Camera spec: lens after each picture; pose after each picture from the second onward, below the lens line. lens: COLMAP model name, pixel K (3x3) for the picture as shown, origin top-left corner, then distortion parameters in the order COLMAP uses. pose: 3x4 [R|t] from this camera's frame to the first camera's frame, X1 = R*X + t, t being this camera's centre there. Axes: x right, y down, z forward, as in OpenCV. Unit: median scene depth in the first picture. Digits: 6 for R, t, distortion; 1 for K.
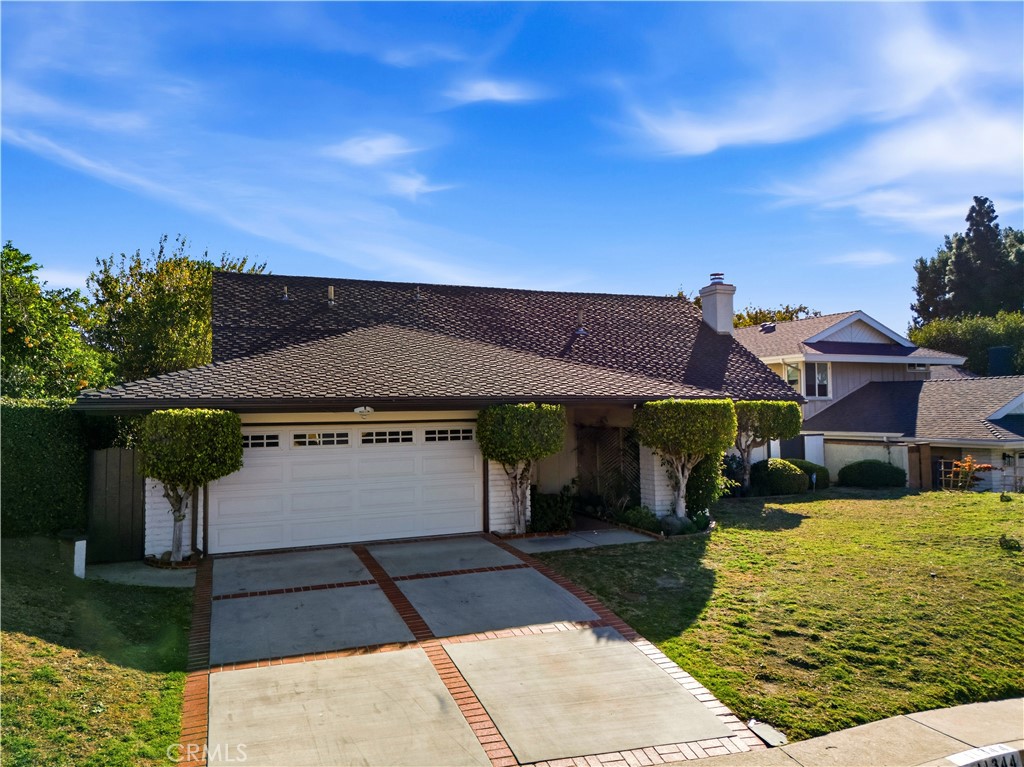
lens RADIAL K [[715.2, 0, 512.0], [0, 715.2, 383.5], [0, 0, 1]] dist [0.034965, -0.000246]
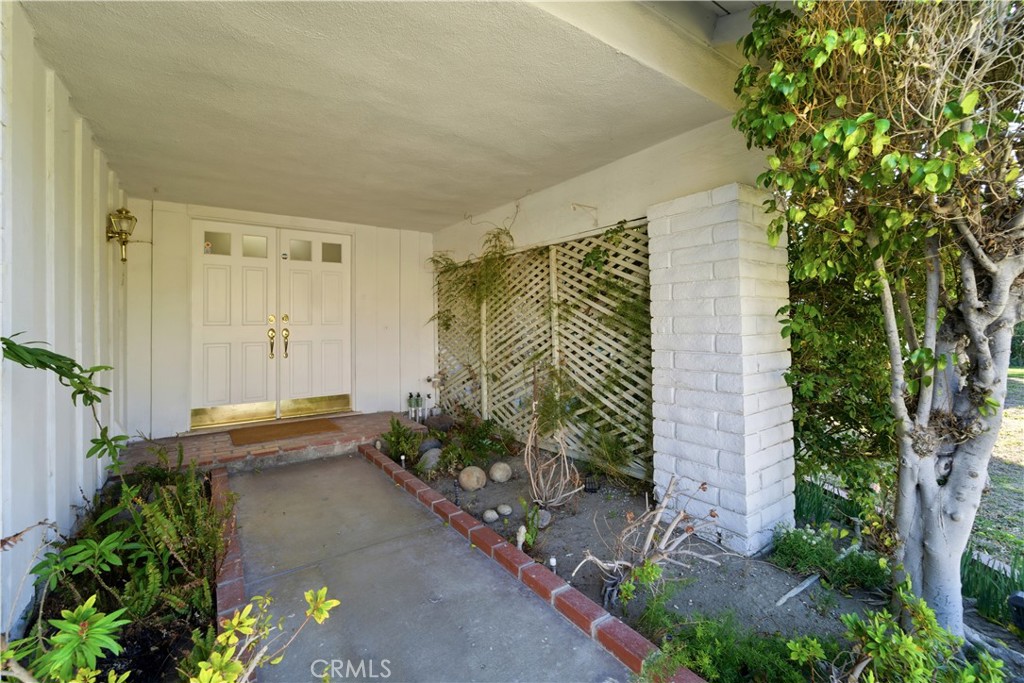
lens RADIAL K [[437.4, 0, 508.6], [0, 437.4, 328.6], [0, 0, 1]] dist [-0.015117, 0.009843]
pose [[0.970676, 0.004197, 0.240356, 0.070482], [-0.013812, 0.999170, 0.038331, 0.091510], [-0.239995, -0.040527, 0.969928, 0.740675]]
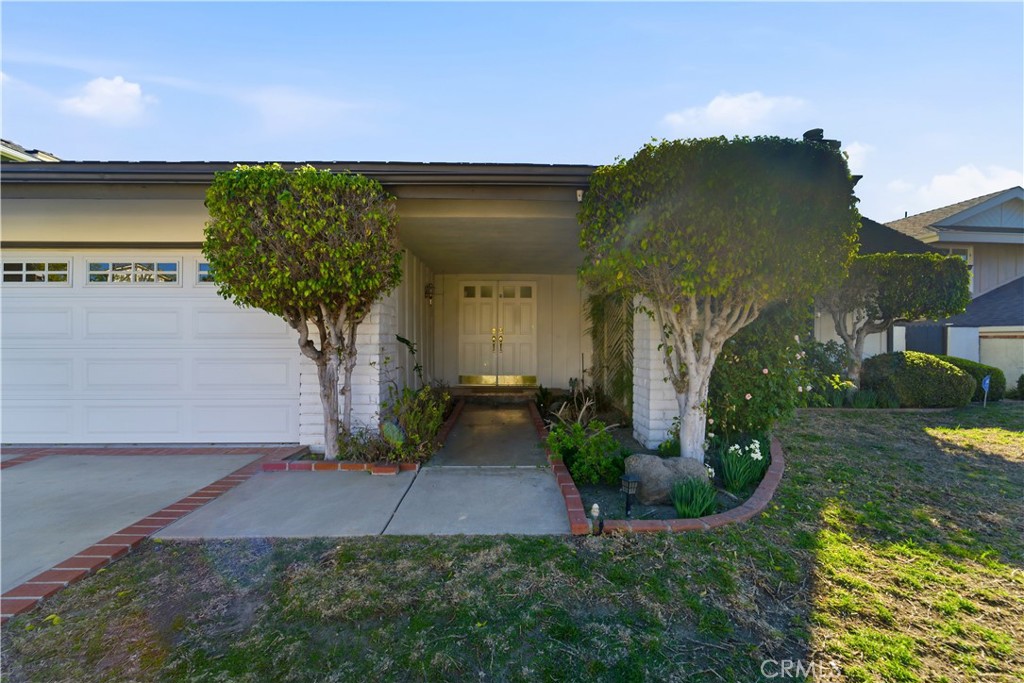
lens RADIAL K [[423.7, 0, 508.0], [0, 423.7, 337.5], [0, 0, 1]] dist [-0.014022, 0.007932]
pose [[0.940469, 0.013456, -0.339612, 0.175392], [-0.000132, 0.999230, 0.039226, 0.086375], [0.339879, -0.036846, 0.939747, 0.584846]]
